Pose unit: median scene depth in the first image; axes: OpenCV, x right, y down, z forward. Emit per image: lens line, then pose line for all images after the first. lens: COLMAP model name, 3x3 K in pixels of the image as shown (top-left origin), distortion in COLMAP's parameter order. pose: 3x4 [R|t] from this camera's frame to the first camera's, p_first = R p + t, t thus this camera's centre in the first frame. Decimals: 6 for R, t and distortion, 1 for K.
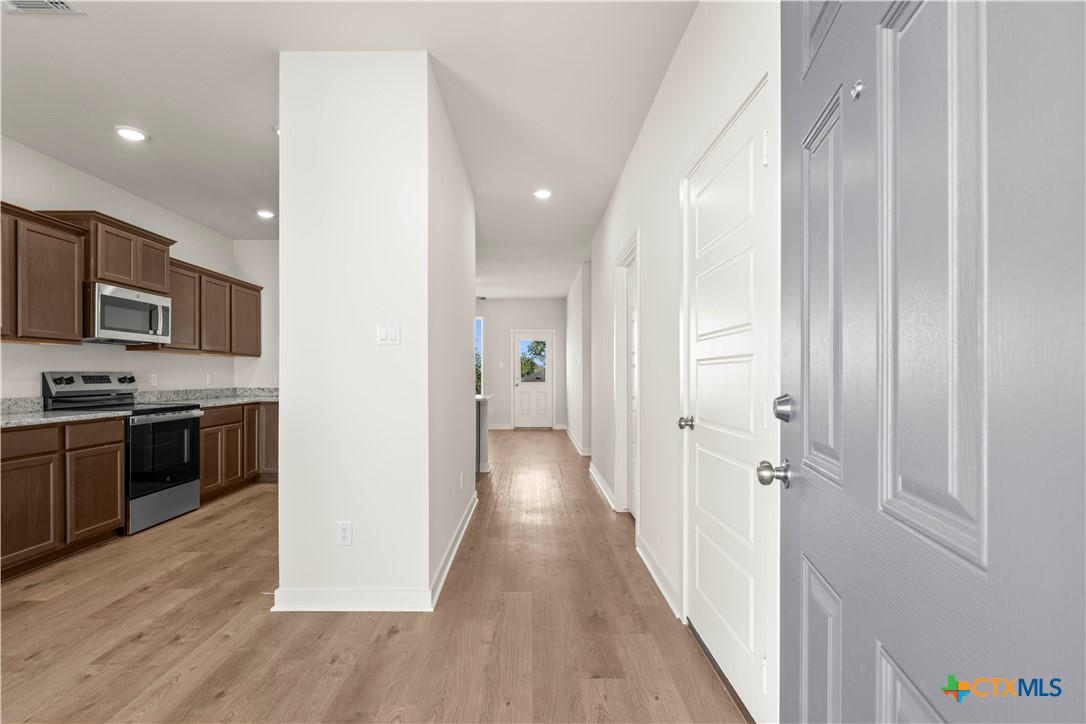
lens RADIAL K [[499.2, 0, 527.0], [0, 499.2, 374.4], [0, 0, 1]] dist [-0.001840, -0.000262]
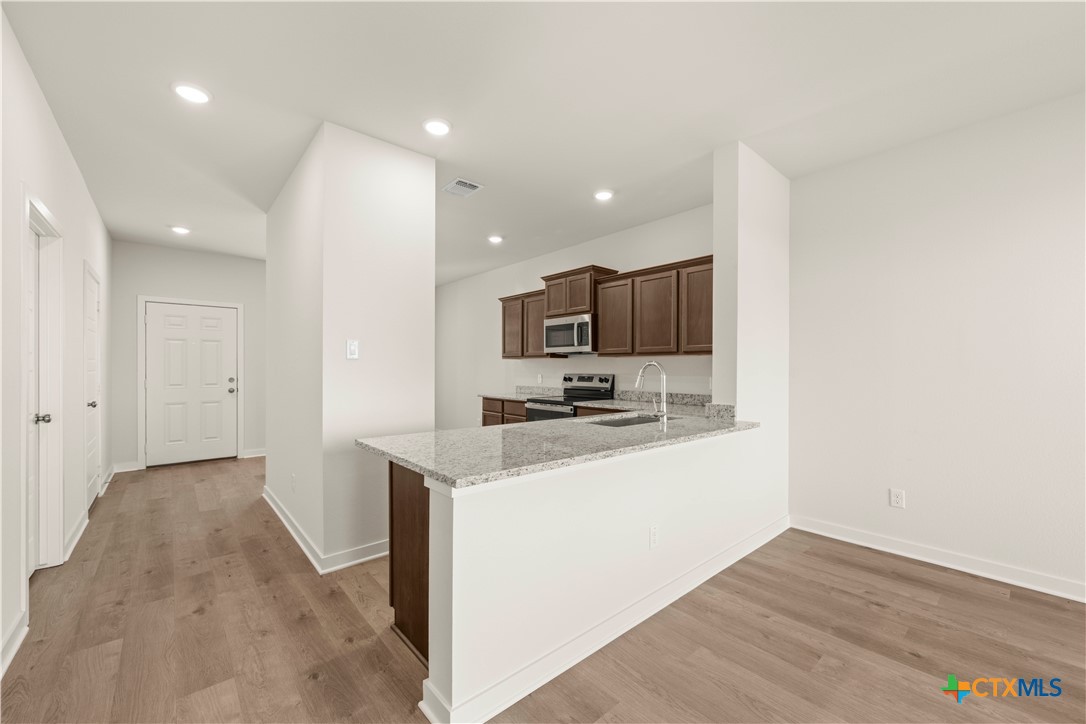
lens RADIAL K [[430.5, 0, 549.4], [0, 430.5, 367.8], [0, 0, 1]] dist [0.000319, -0.000050]
pose [[-0.744476, -0.001640, -0.667648, 0.069288], [-0.001445, 0.999999, -0.000845, -0.022887], [0.667648, 0.000336, -0.744477, 1.969089]]
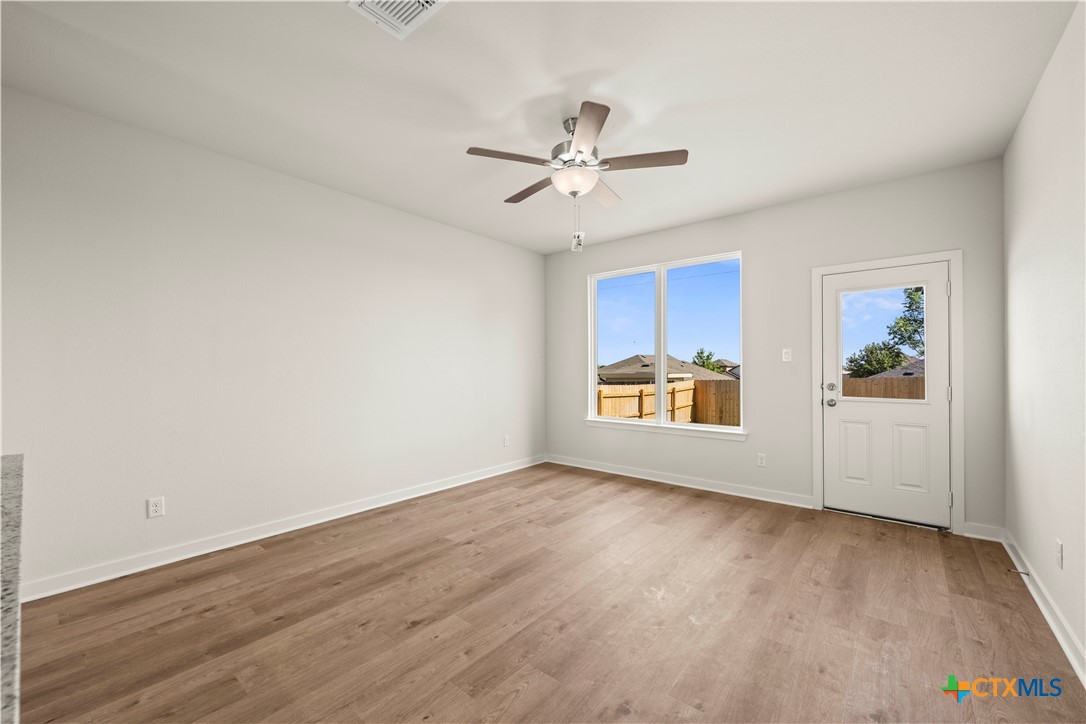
lens RADIAL K [[430.5, 0, 549.4], [0, 430.5, 367.8], [0, 0, 1]] dist [0.000319, -0.000050]
pose [[0.780281, -0.000998, -0.625428, 0.055540], [0.002196, 0.999997, 0.001145, -0.024167], [0.625425, -0.002267, 0.780281, 1.602218]]
